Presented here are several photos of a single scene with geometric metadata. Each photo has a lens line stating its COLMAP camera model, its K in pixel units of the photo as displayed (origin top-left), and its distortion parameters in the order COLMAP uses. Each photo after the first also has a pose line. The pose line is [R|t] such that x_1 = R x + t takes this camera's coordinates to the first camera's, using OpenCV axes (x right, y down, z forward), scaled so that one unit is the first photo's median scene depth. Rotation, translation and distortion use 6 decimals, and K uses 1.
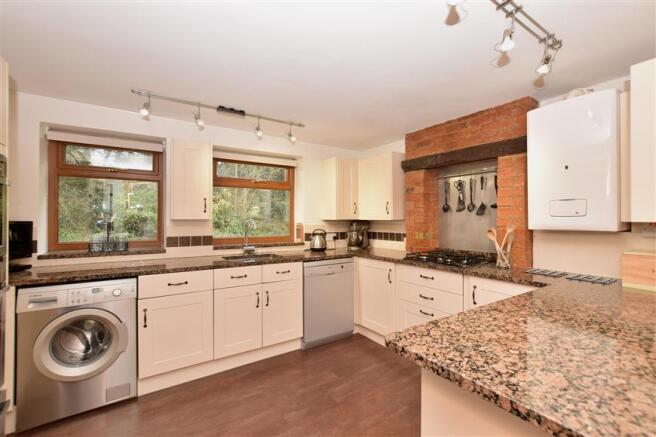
lens RADIAL K [[294.6, 0, 331.3], [0, 294.6, 217.3], [0, 0, 1]] dist [-0.001385, -0.000063]
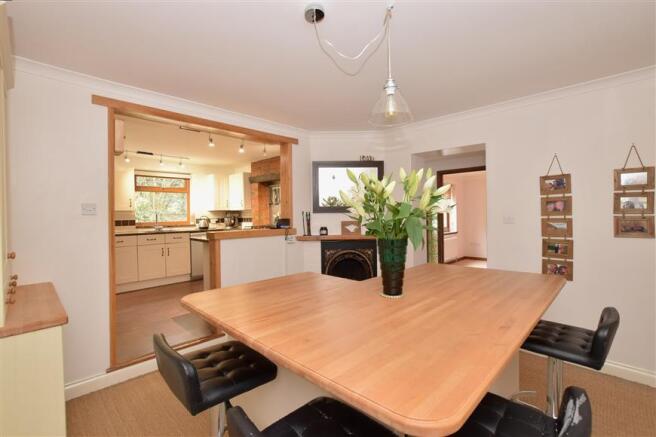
lens RADIAL K [[294.6, 0, 324.5], [0, 294.6, 218.3], [0, 0, 1]] dist [-0.001385, -0.000063]
pose [[0.979216, -0.018788, 0.201946, 0.294813], [0.015282, 0.999704, 0.018909, 0.031353], [-0.202241, -0.015429, 0.979214, -0.801492]]
